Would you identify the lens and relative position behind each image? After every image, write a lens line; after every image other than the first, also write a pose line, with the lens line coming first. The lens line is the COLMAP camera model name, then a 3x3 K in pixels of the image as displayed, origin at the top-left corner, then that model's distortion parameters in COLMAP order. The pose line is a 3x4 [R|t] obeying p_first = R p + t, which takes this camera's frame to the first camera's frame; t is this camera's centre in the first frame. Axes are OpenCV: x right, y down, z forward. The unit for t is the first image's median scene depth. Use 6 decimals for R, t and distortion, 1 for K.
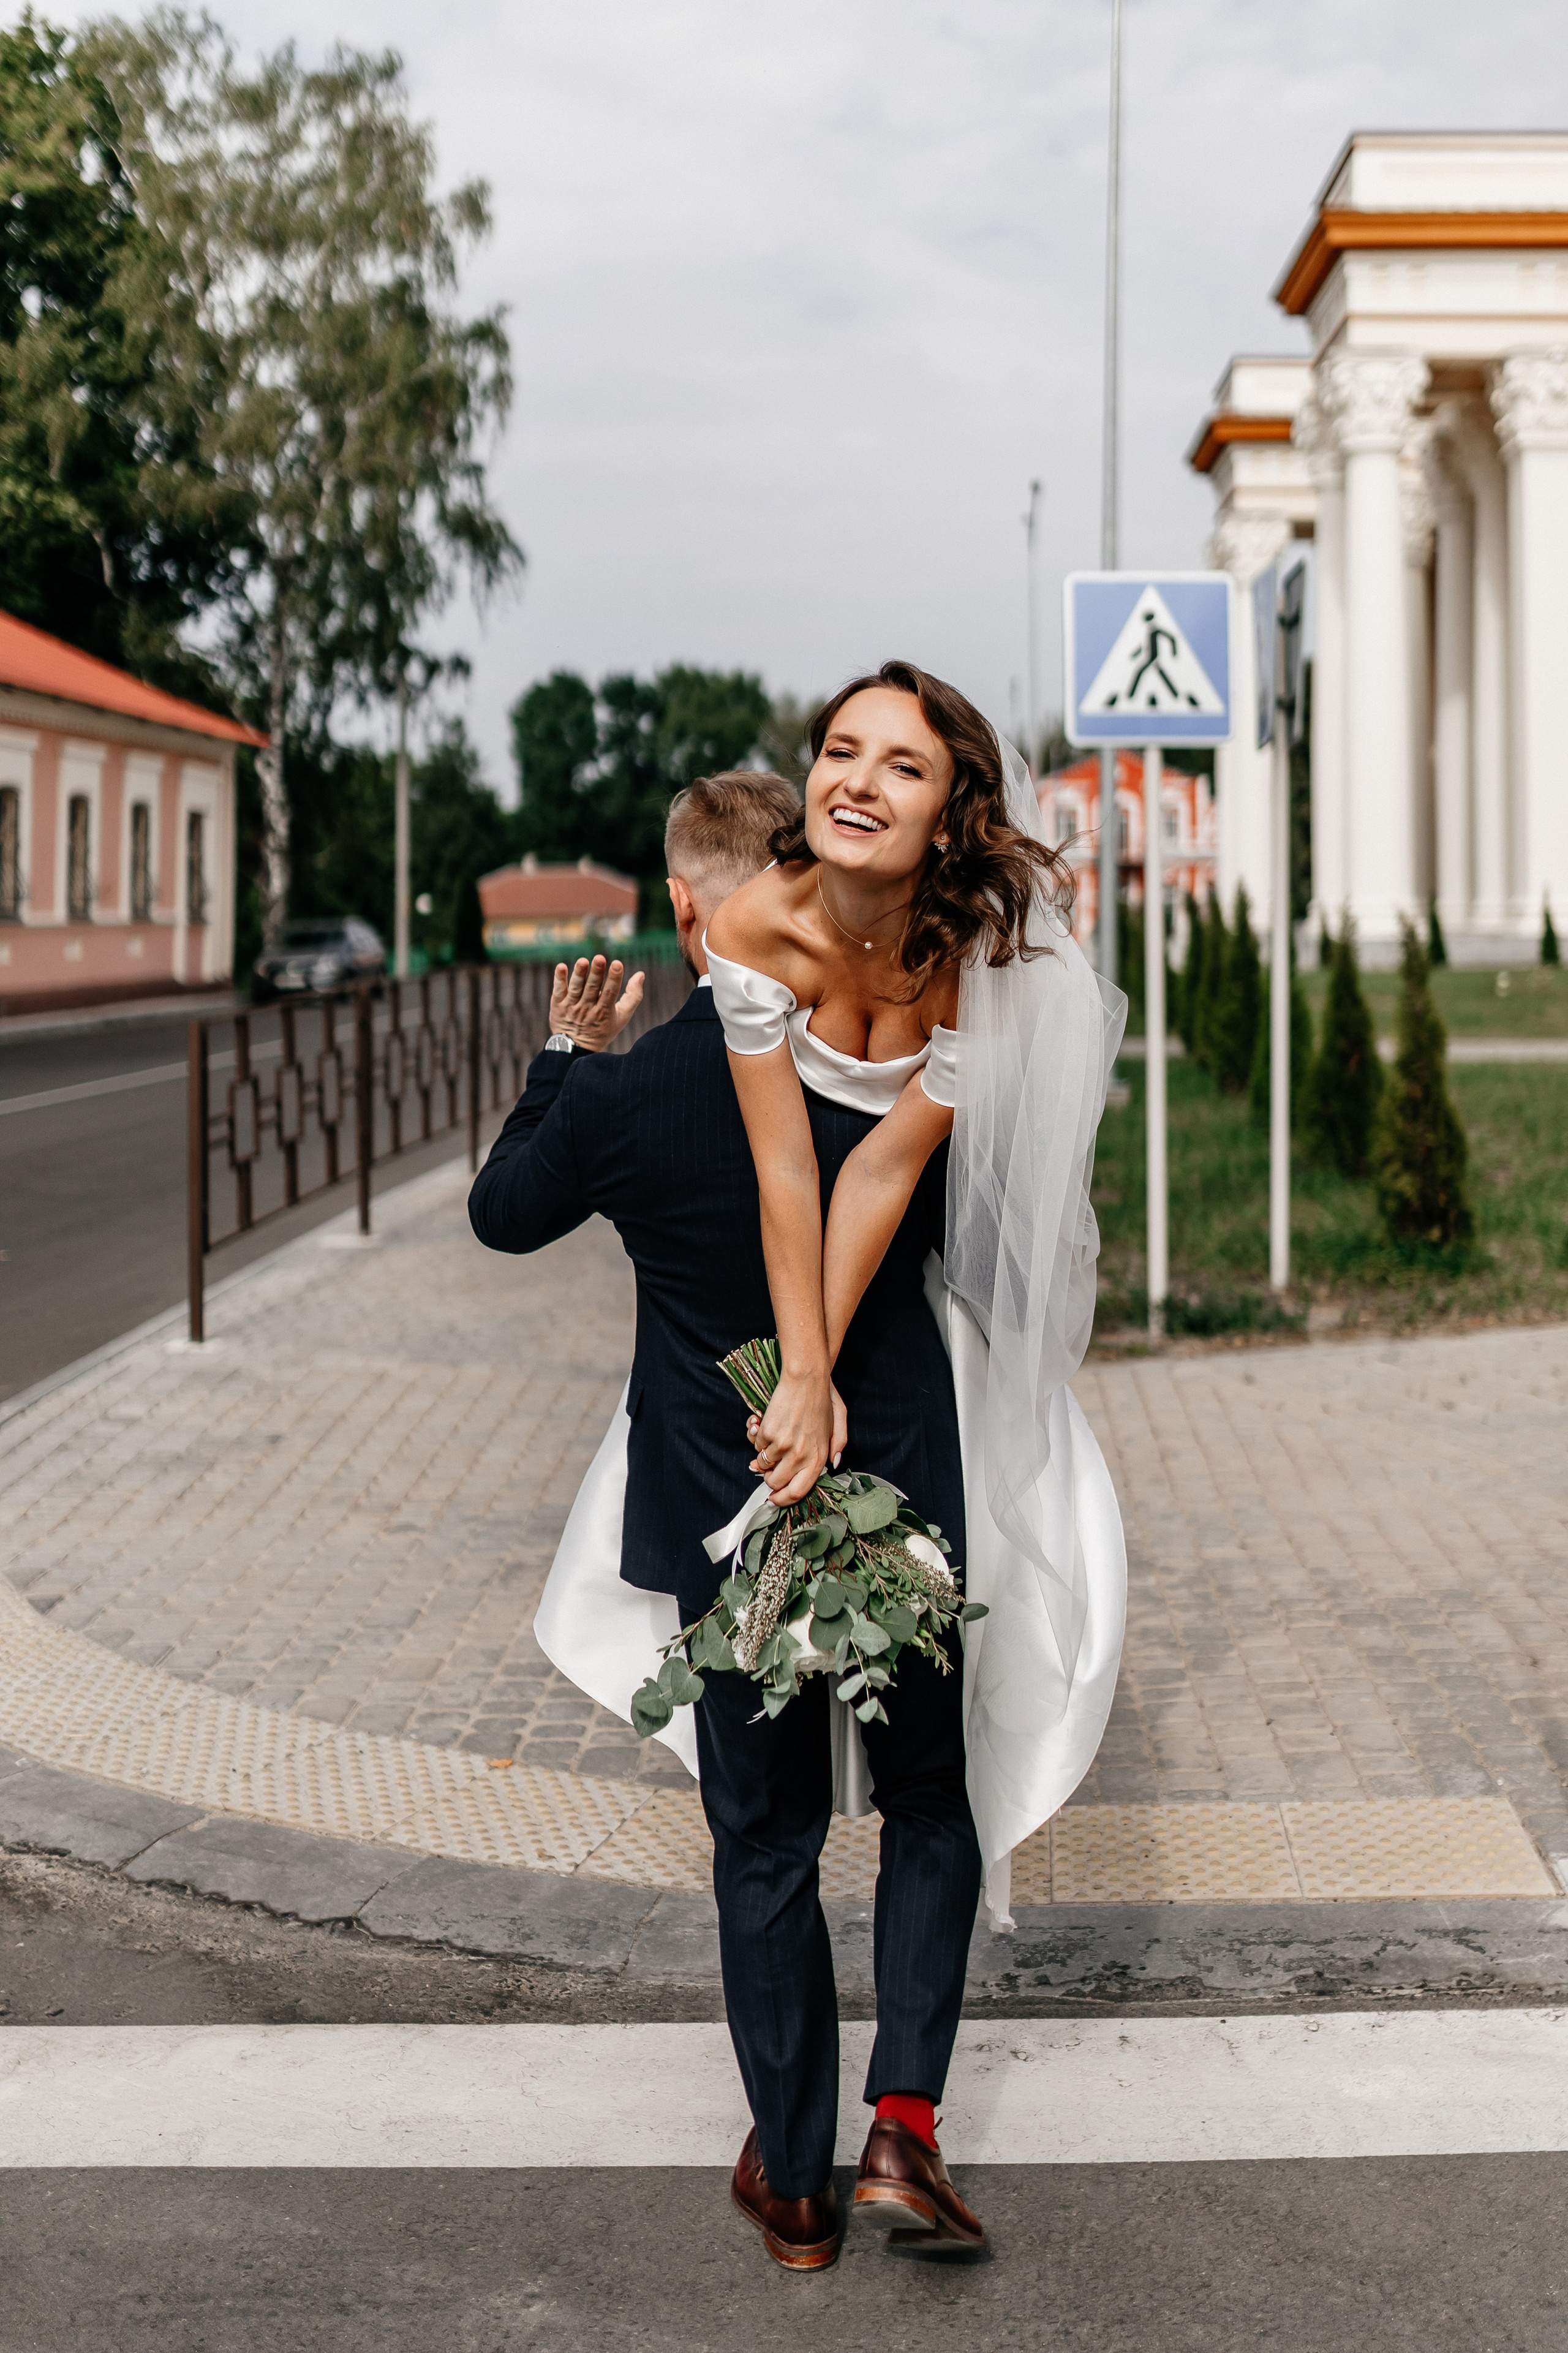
lens RADIAL K [[2298.9, 0, 790.8], [0, 2298.9, 1073.2], [0, 0, 1]] dist [-0.154067, 0.453428]
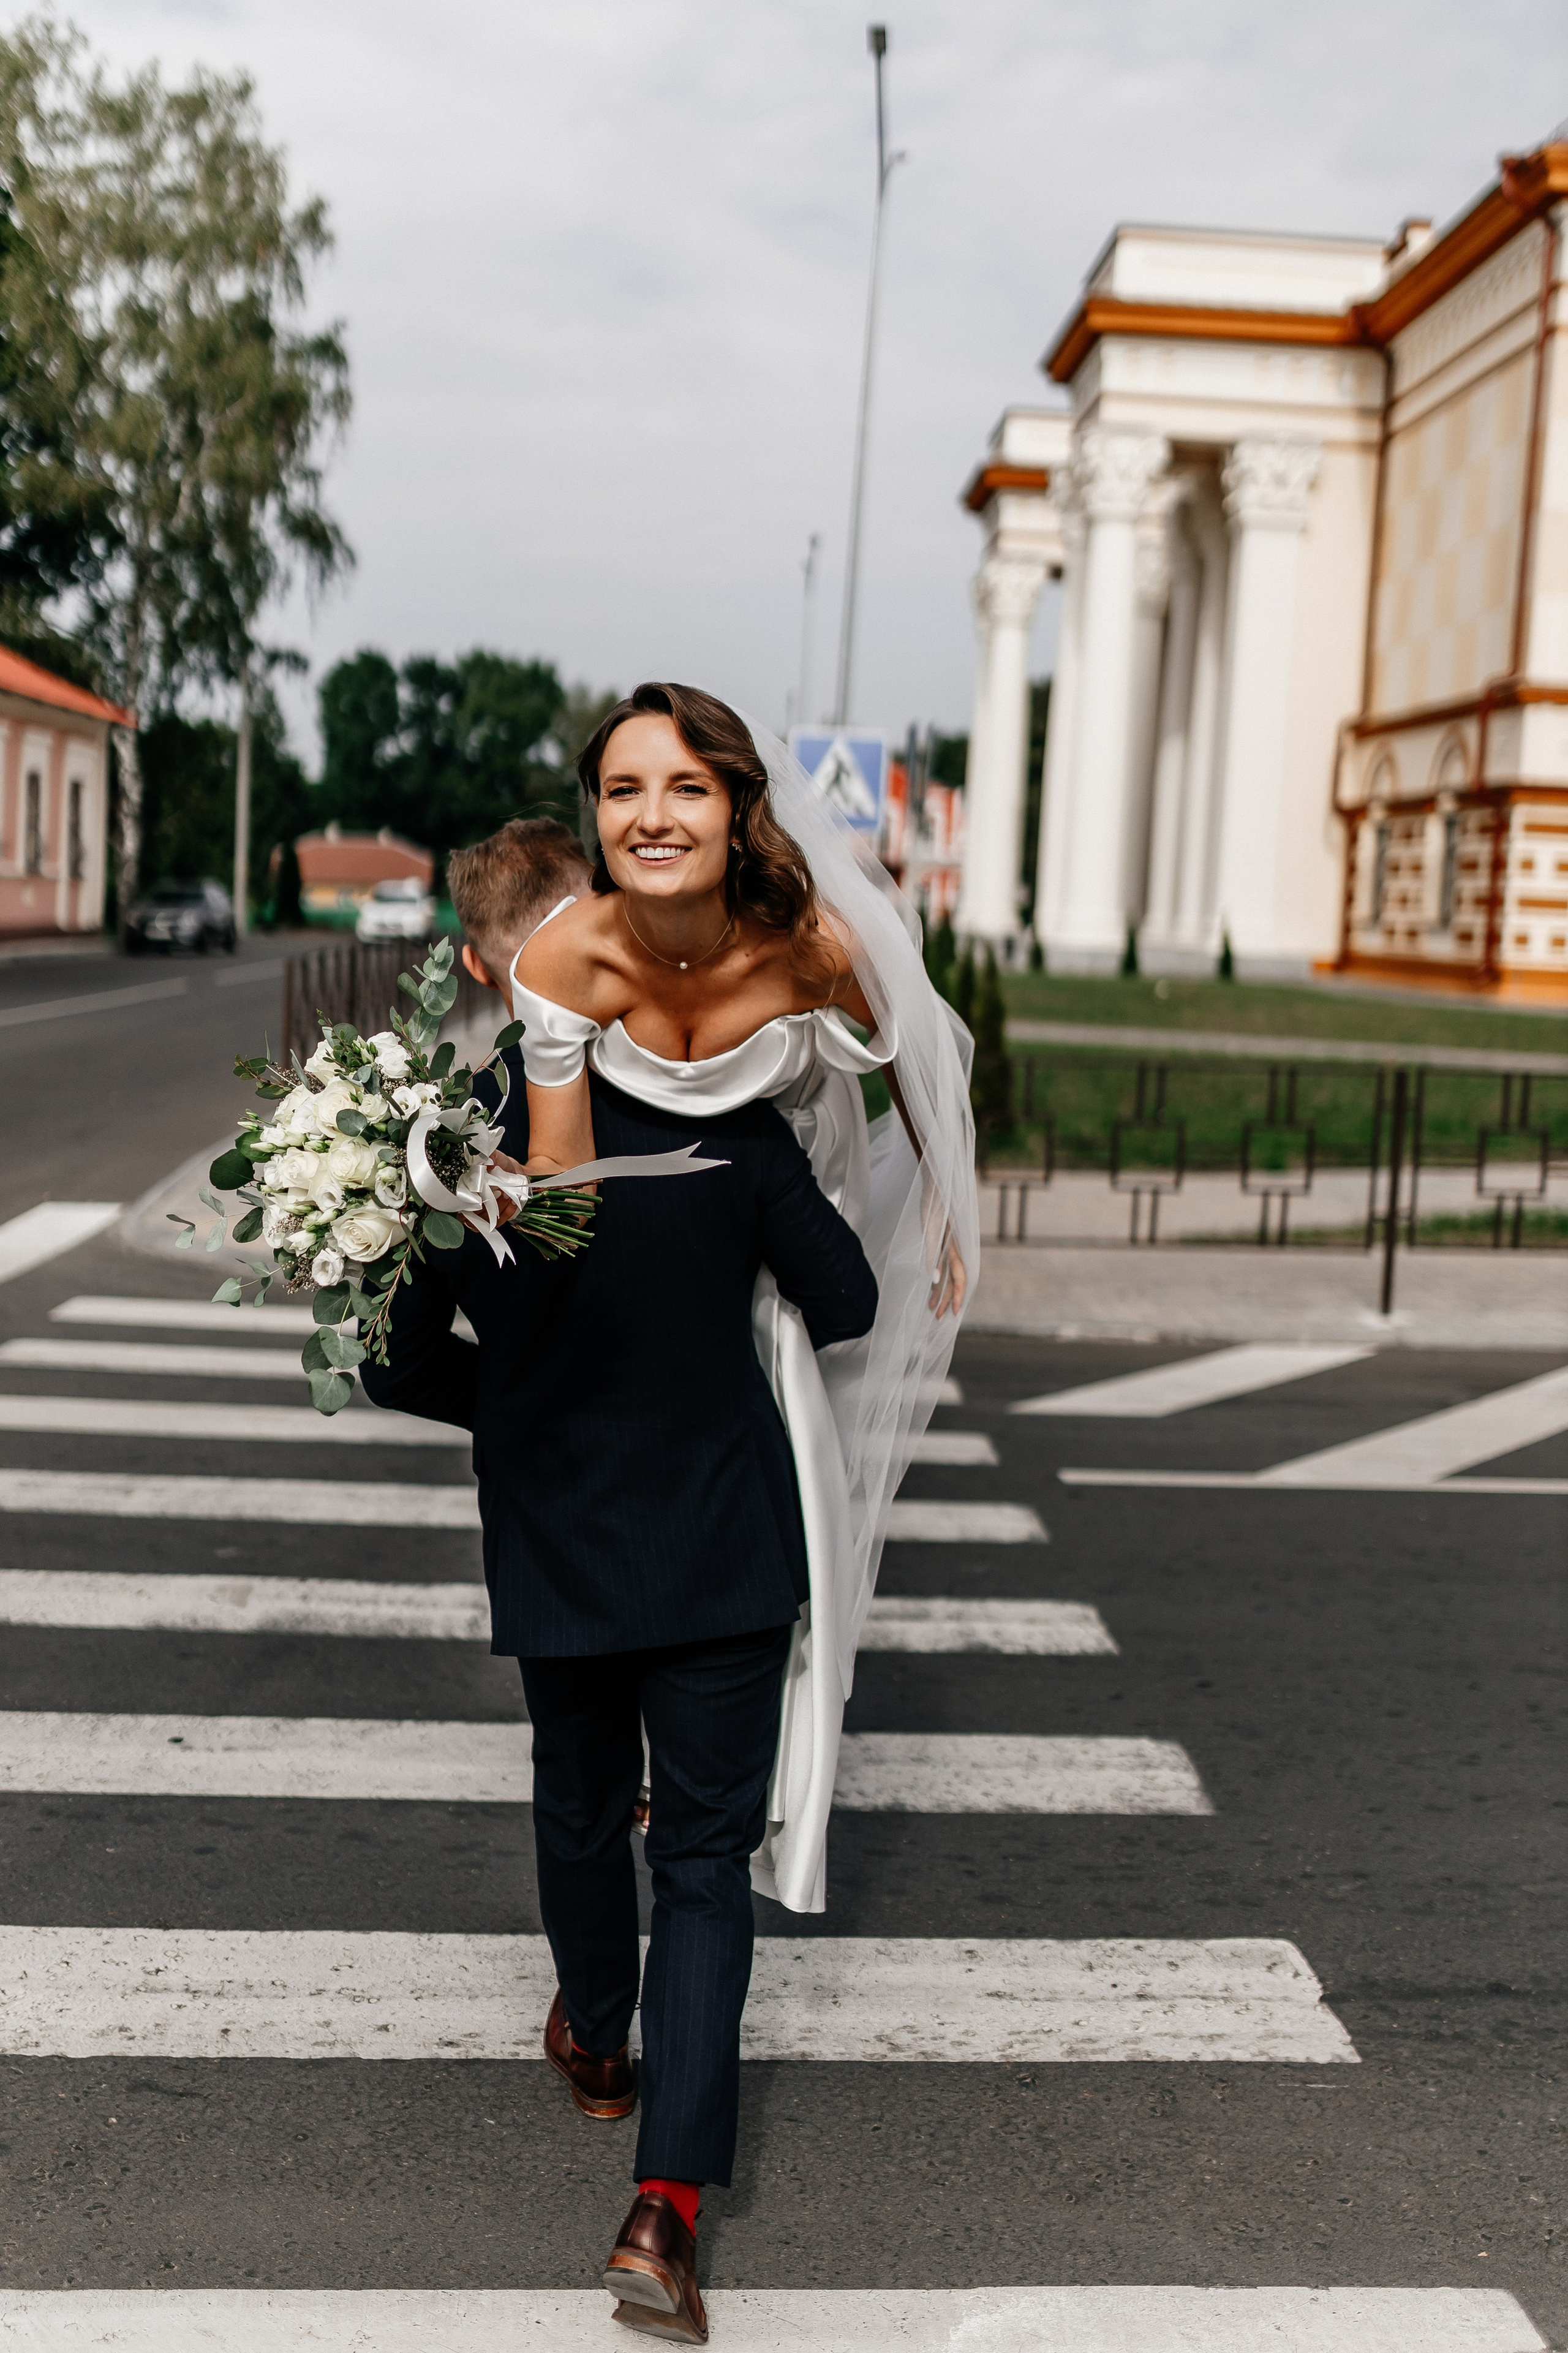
lens RADIAL K [[2298.9, 0, 790.8], [0, 2298.9, 1073.2], [0, 0, 1]] dist [-0.154067, 0.453428]
pose [[0.993571, 0.049621, 0.101760, -0.006615], [-0.050487, 0.998707, 0.005951, 0.005030], [-0.101333, -0.011050, 0.994791, -0.116105]]
